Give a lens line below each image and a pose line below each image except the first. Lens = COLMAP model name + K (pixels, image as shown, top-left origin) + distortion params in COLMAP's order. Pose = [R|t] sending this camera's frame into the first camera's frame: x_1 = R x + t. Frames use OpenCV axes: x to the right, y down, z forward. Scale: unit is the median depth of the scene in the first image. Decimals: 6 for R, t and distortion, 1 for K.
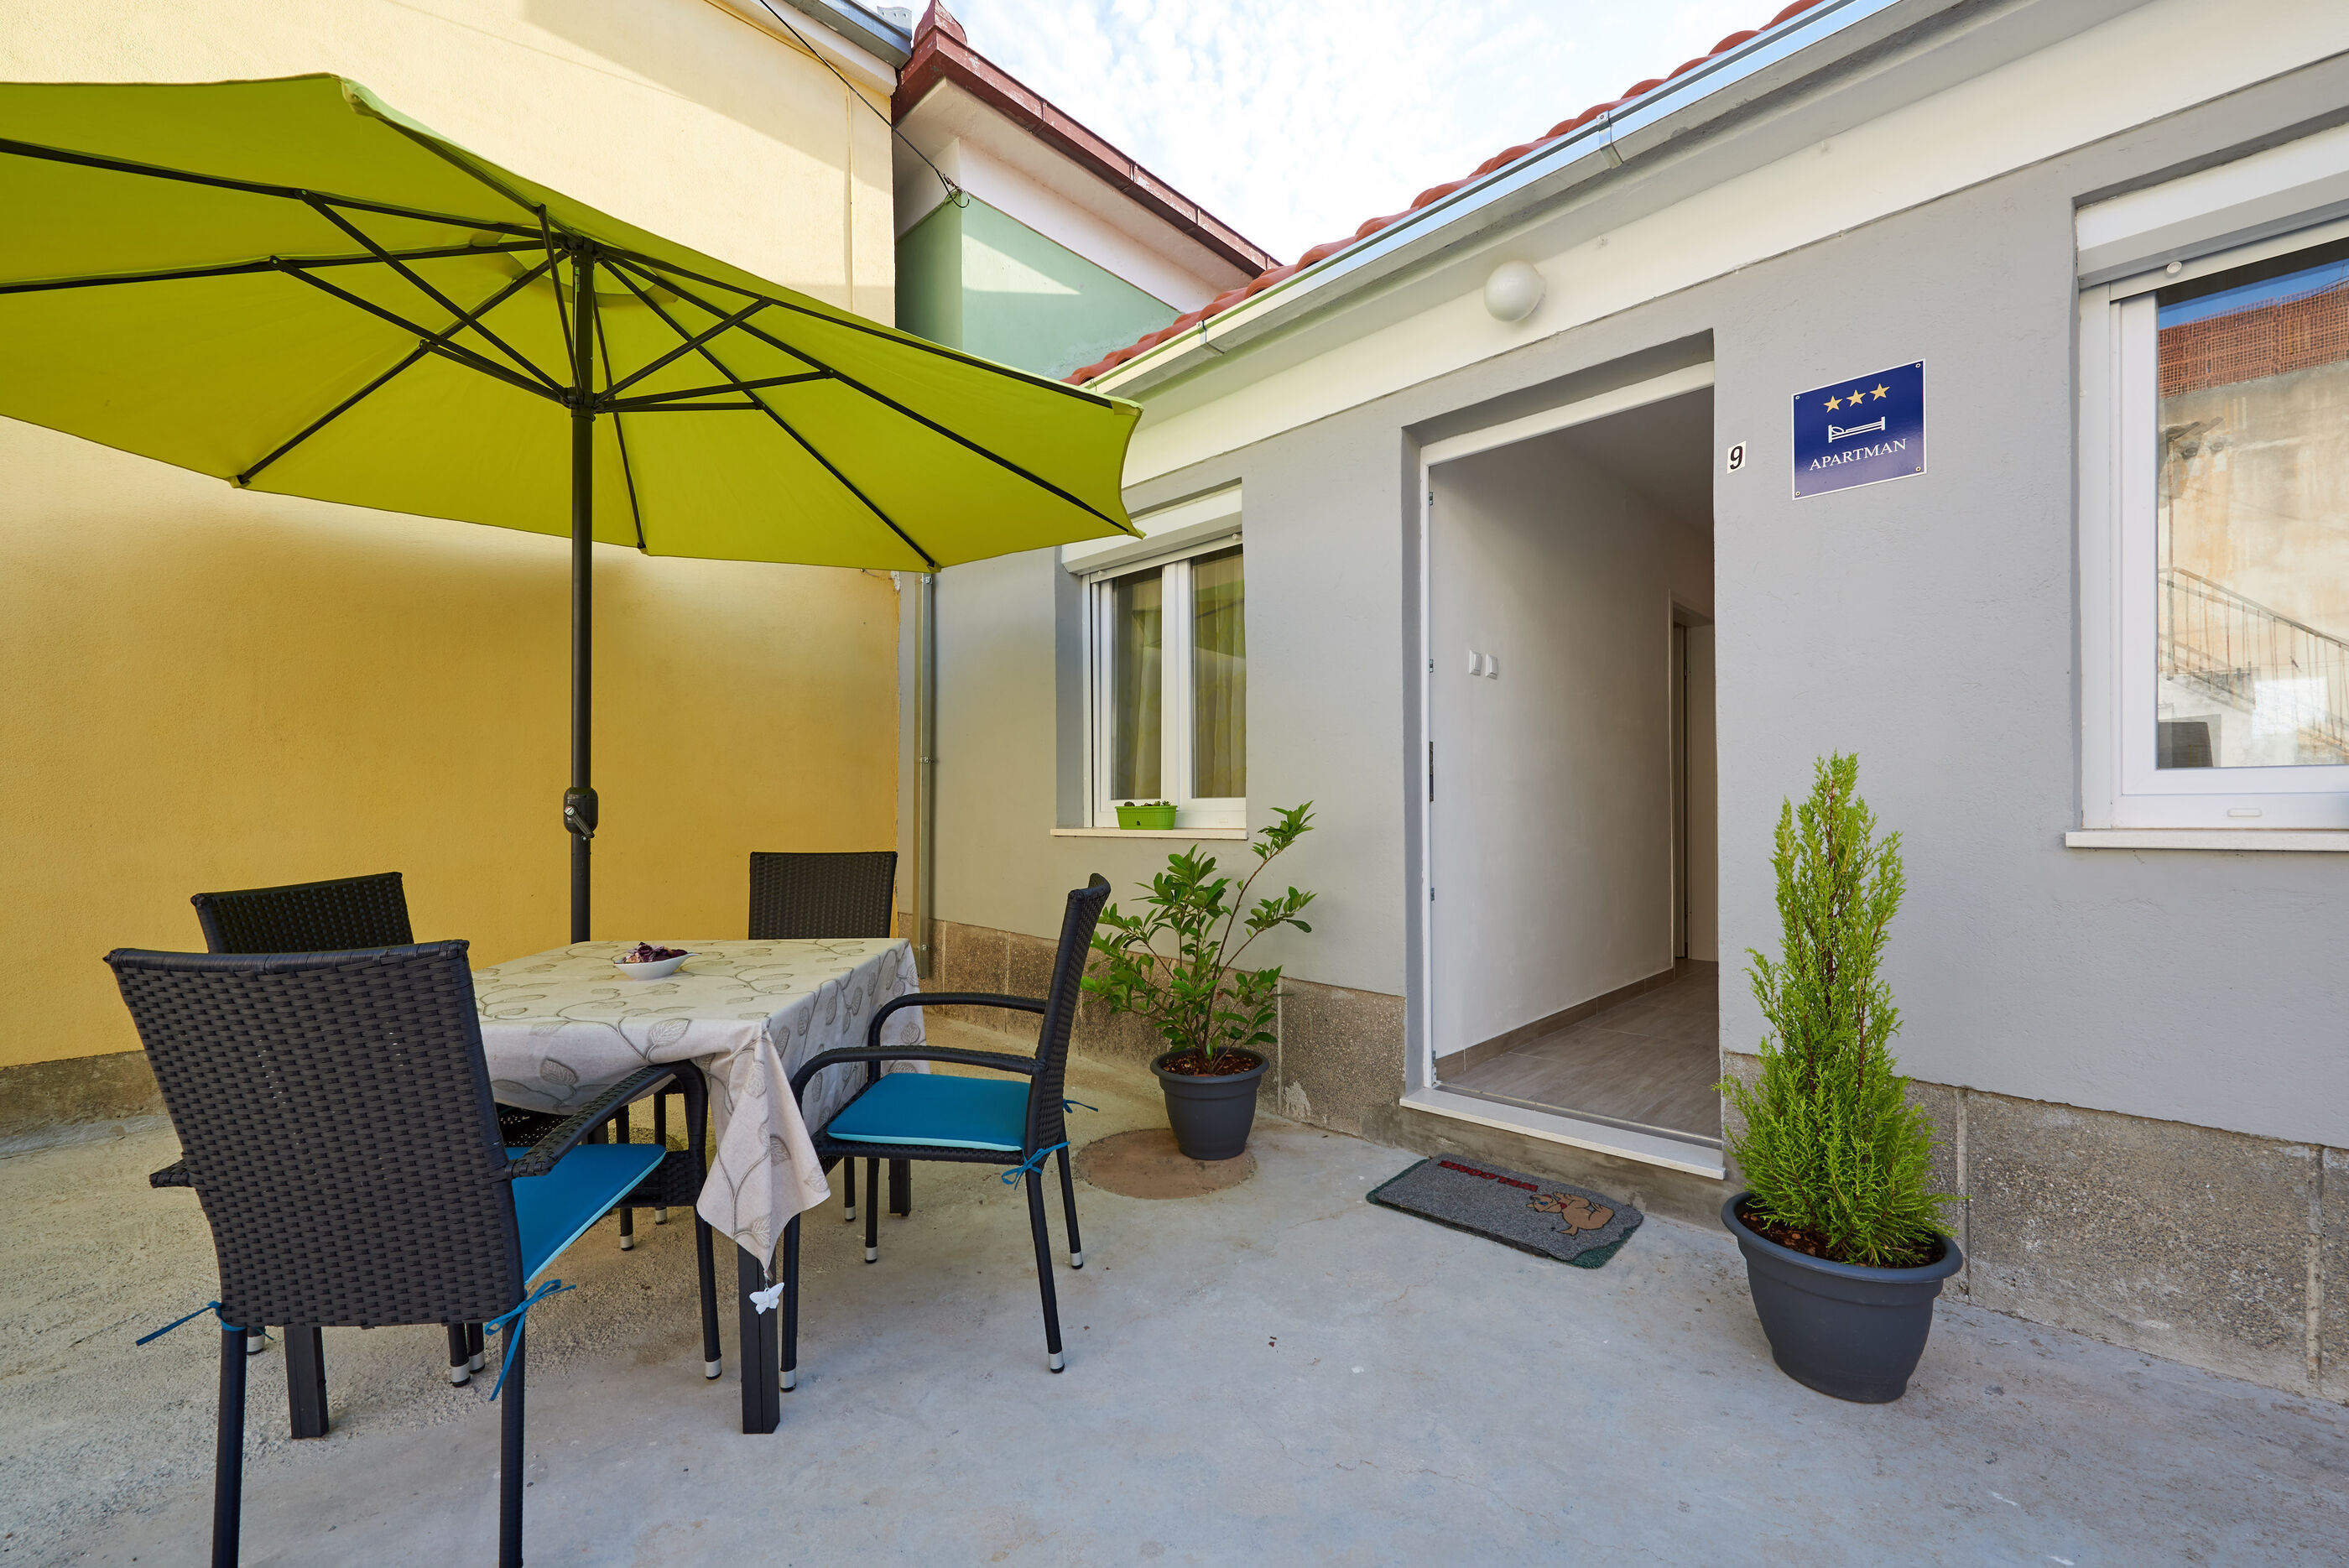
lens RADIAL K [[974.9, 0, 1199.2], [0, 974.9, 815.7], [0, 0, 1]] dist [-0.000935, 0.000013]
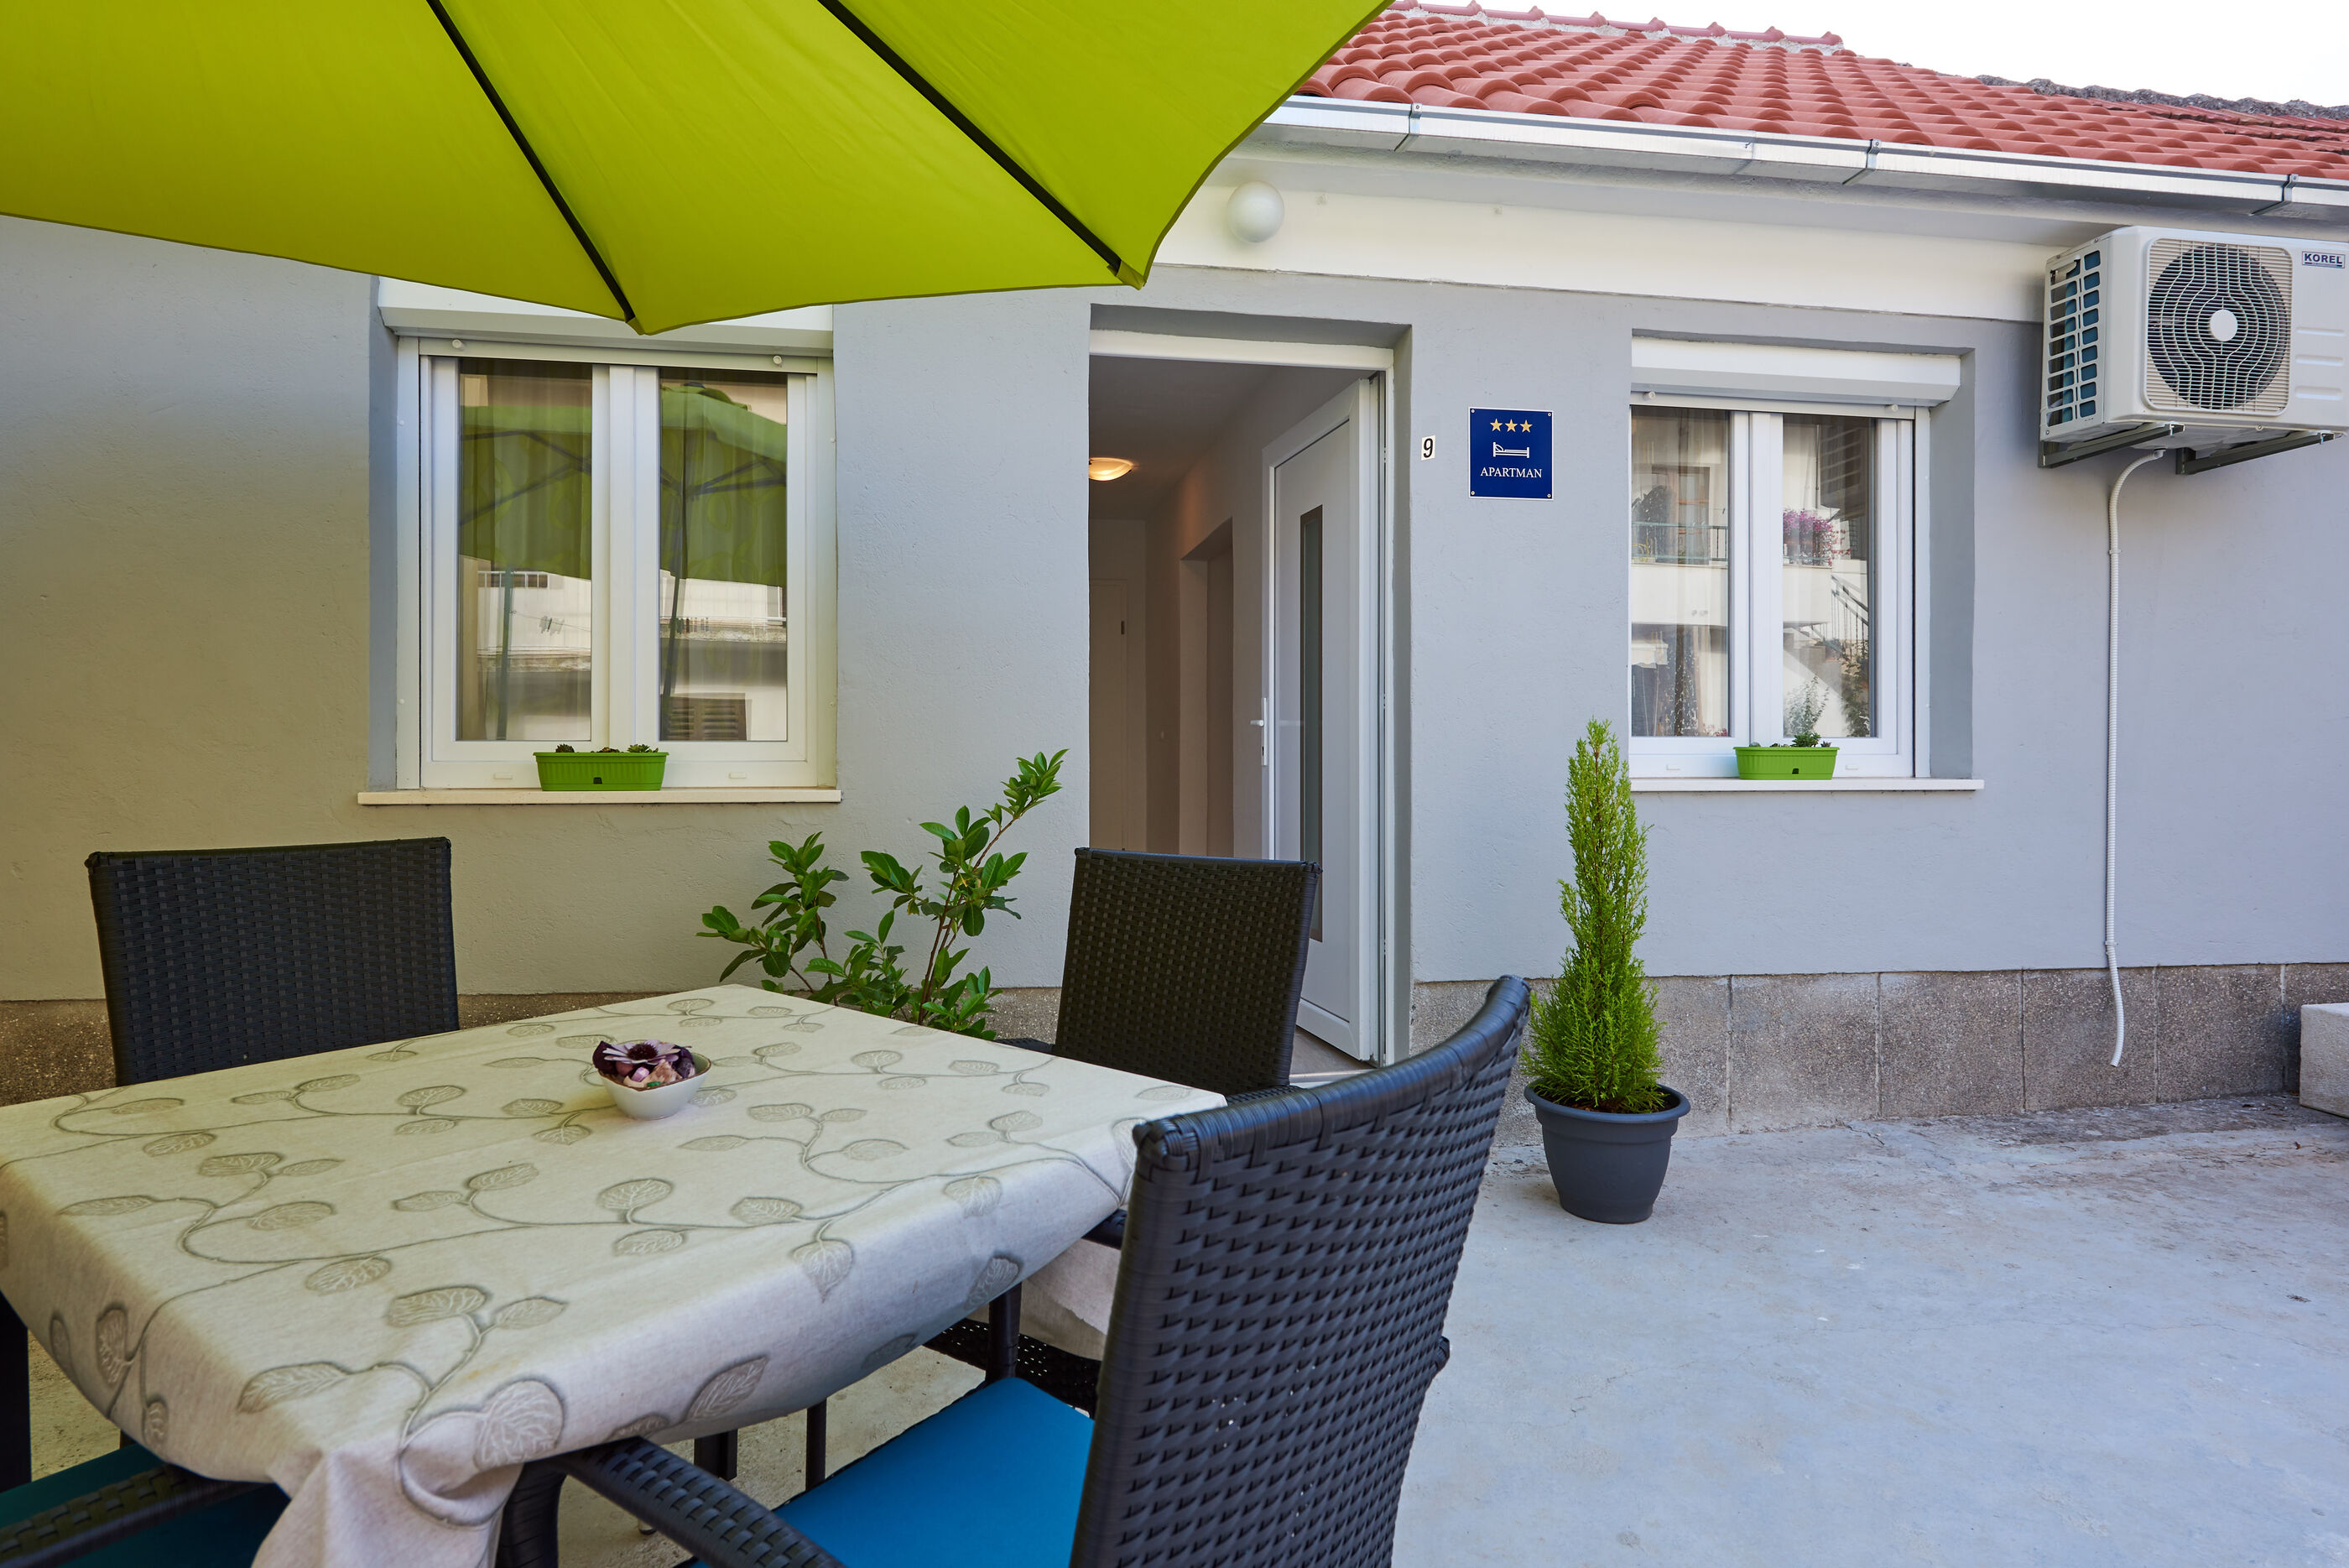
lens RADIAL K [[1280.9, 0, 1167.5], [0, 1280.9, 768.0], [0, 0, 1]] dist [-0.000096, -0.000117]
pose [[0.581689, 0.000011, 0.813411, -0.870134], [-0.000885, 0.999999, 0.000619, -0.002496], [-0.813411, -0.001080, 0.581689, 0.417074]]
